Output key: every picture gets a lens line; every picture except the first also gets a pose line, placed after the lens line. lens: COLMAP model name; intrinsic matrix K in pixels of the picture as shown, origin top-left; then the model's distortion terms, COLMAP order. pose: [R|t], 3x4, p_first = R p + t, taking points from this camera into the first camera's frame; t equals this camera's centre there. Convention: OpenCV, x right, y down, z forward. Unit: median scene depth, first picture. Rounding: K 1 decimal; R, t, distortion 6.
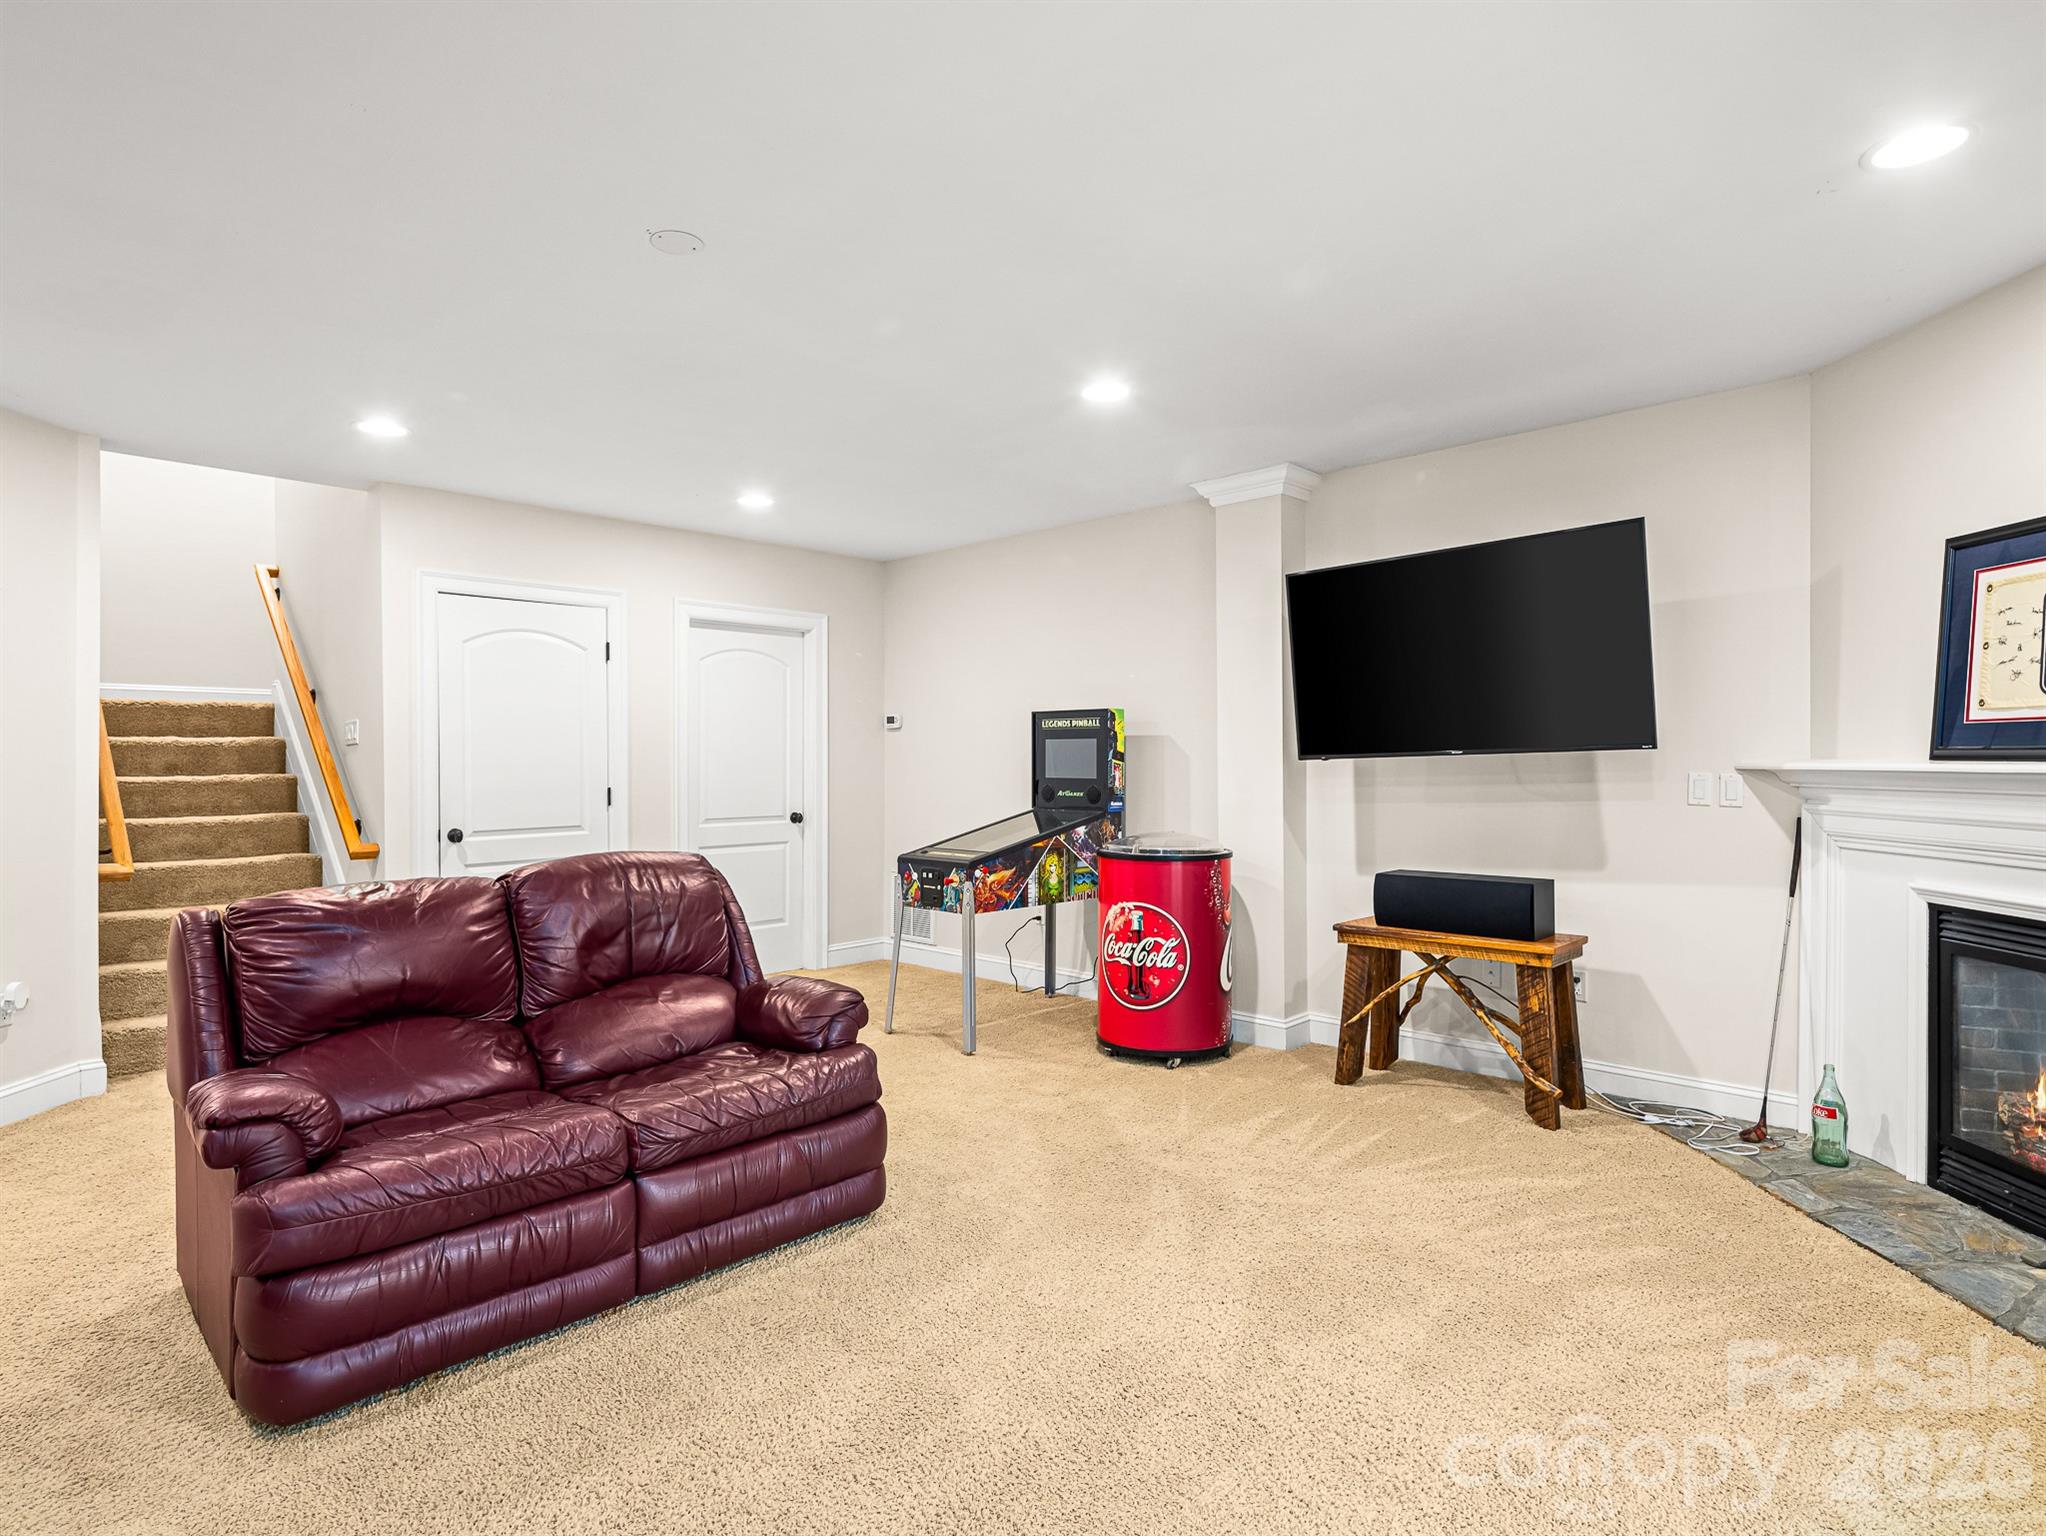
lens RADIAL K [[1130.8, 0, 1024.9], [0, 1130.8, 775.5], [0, 0, 1]] dist [0.005764, -0.003700]
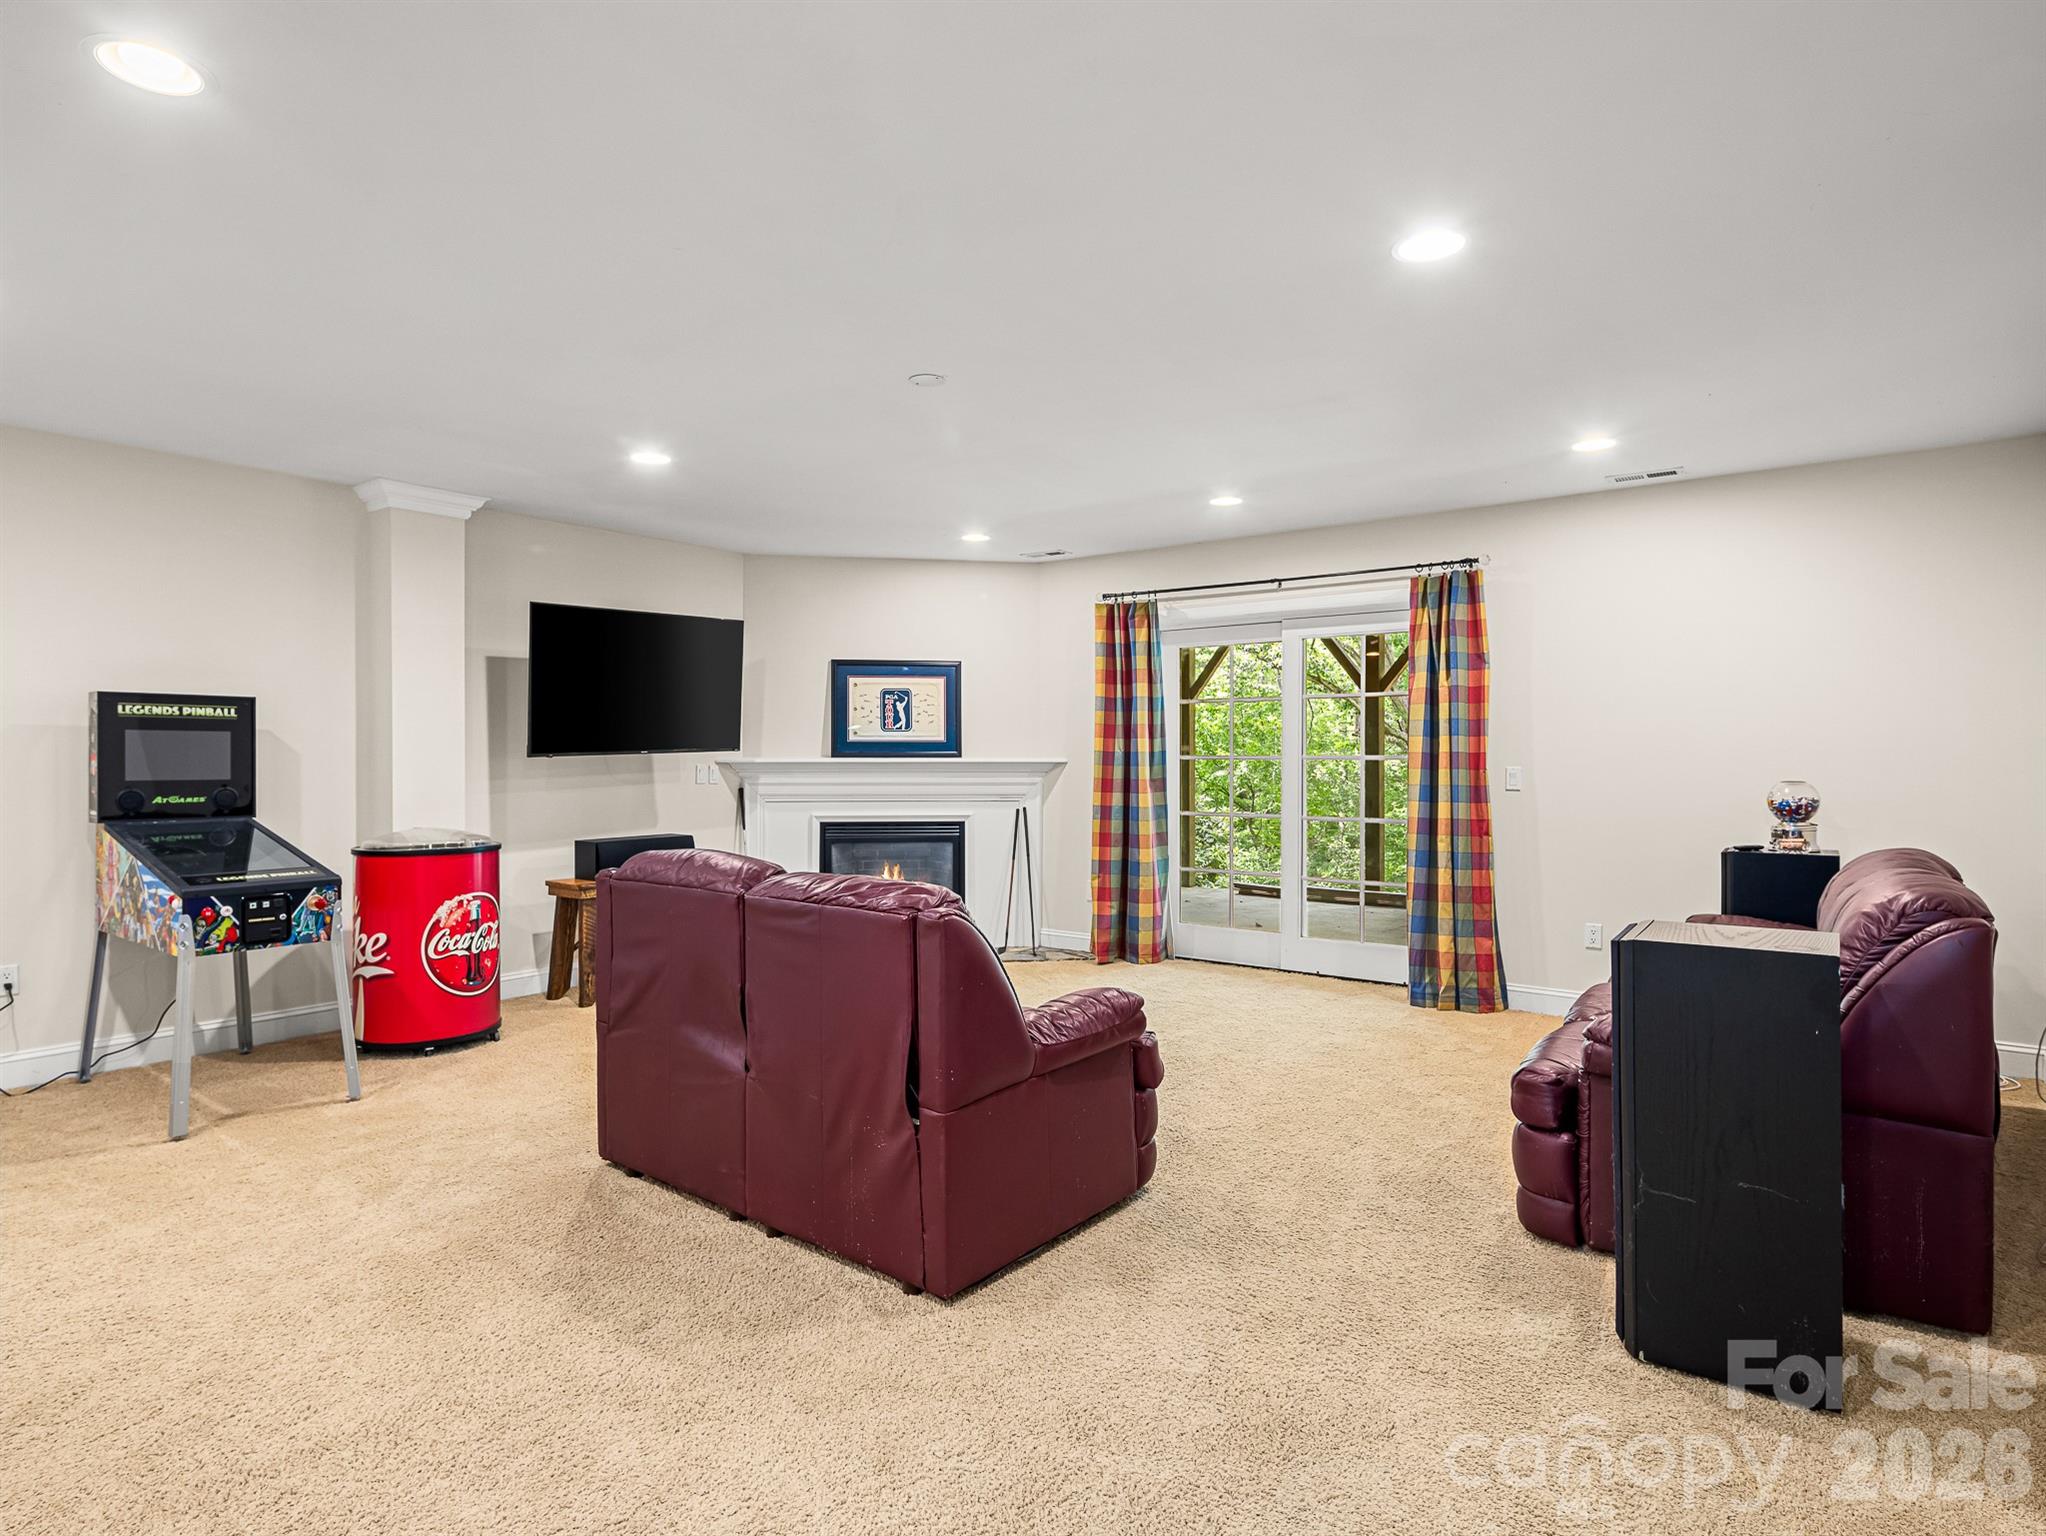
lens RADIAL K [[1130.8, 0, 1024.0], [0, 1130.8, 756.9], [0, 0, 1]] dist [0.005764, -0.003700]
pose [[-0.132426, 0.001691, 0.991191, -1.005127], [0.014940, 0.999888, 0.000291, -0.006618], [-0.991080, 0.014847, -0.132437, 0.628268]]
